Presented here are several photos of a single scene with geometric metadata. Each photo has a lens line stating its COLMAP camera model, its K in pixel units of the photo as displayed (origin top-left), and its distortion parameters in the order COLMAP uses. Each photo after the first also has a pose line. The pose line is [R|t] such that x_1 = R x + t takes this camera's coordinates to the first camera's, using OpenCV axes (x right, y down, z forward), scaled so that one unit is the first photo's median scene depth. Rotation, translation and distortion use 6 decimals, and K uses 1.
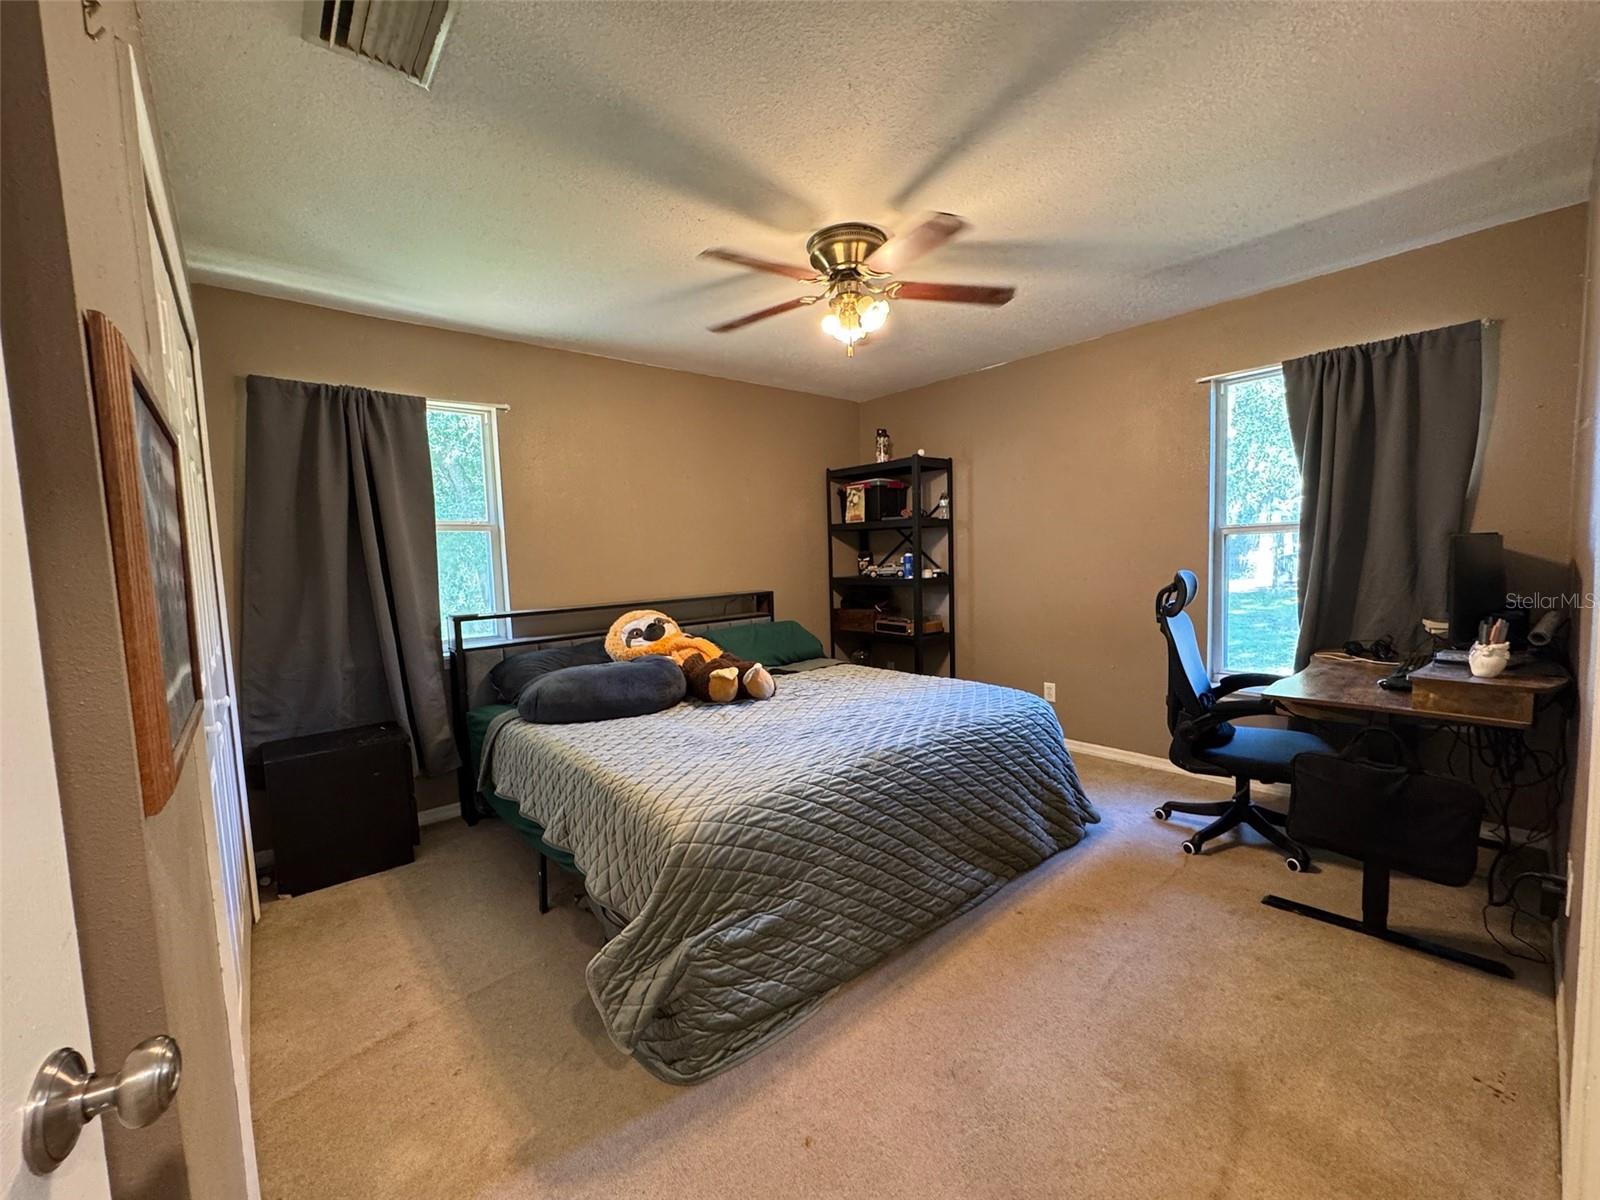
lens RADIAL K [[638.8, 0, 799.0], [0, 638.8, 603.2], [0, 0, 1]] dist [-0.008415, 0.001133]
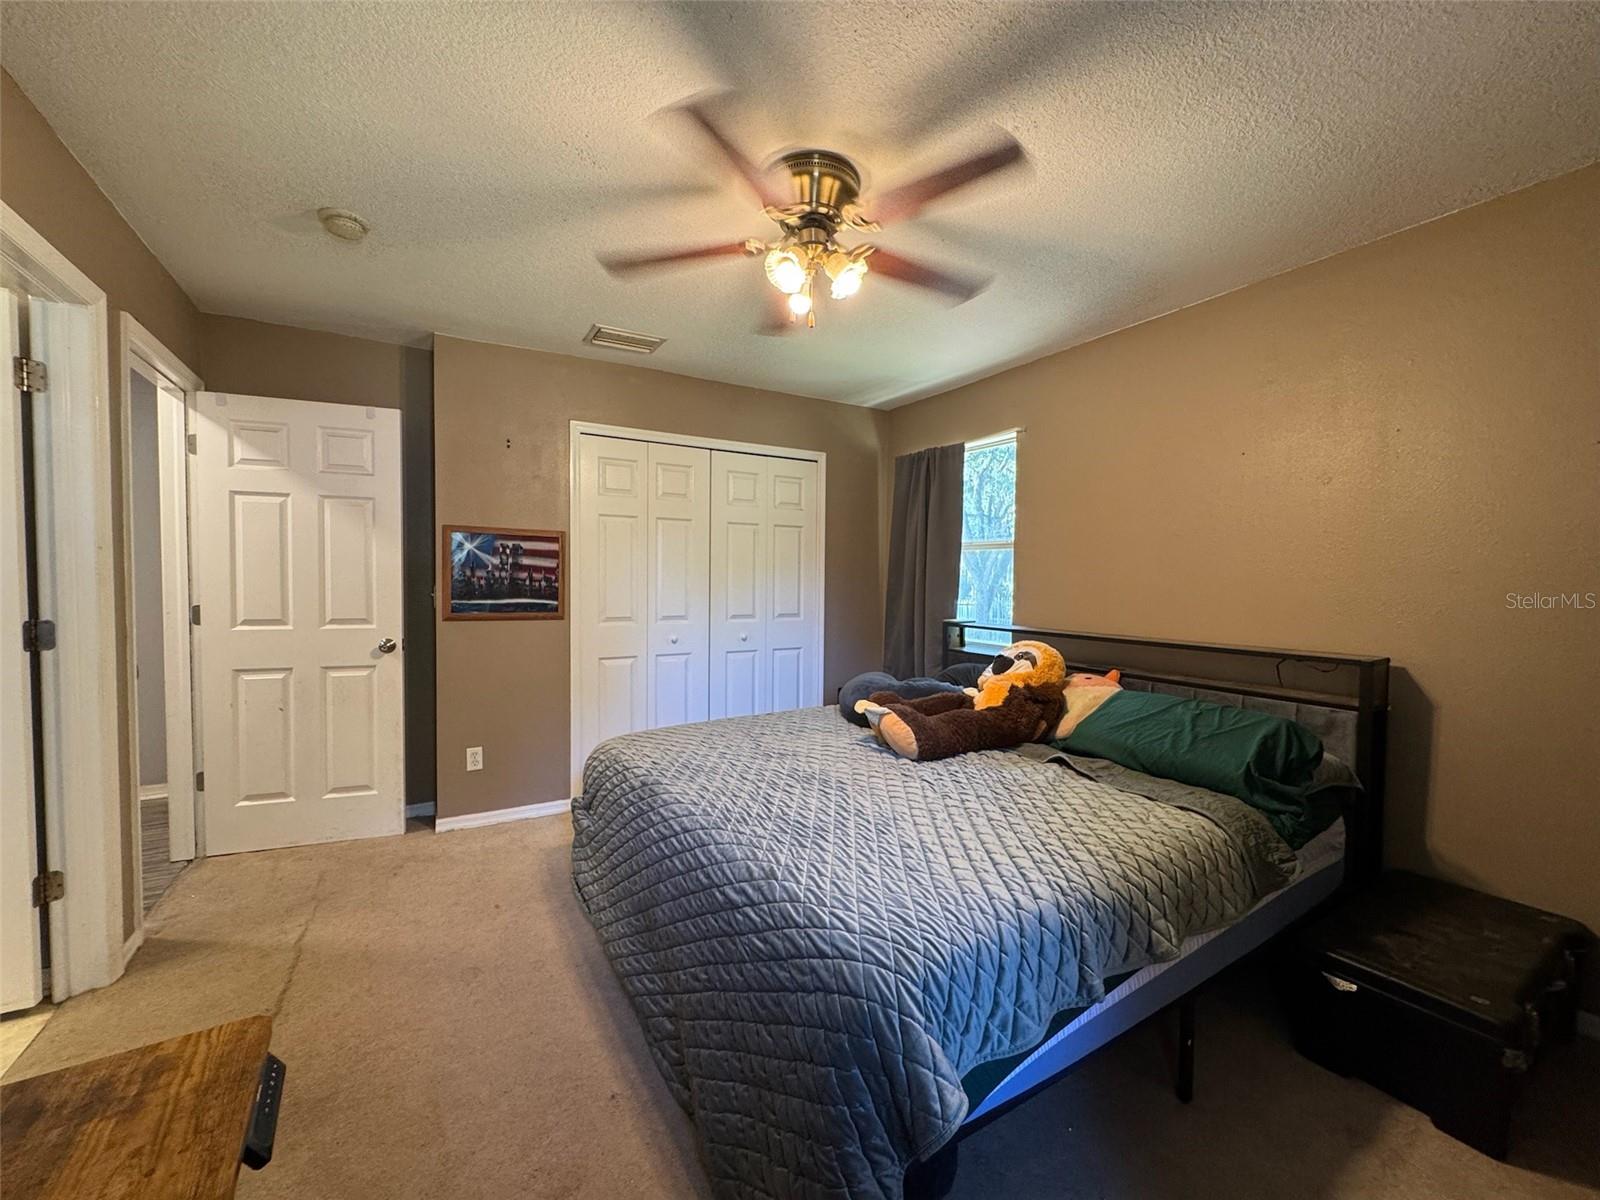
lens RADIAL K [[638.8, 0, 804.5], [0, 638.8, 603.0], [0, 0, 1]] dist [-0.008415, 0.001133]
pose [[-0.157750, 0.061846, -0.985541, 0.805587], [-0.081664, 0.993801, 0.075435, -0.075082], [0.984097, 0.092383, -0.151722, 0.980502]]
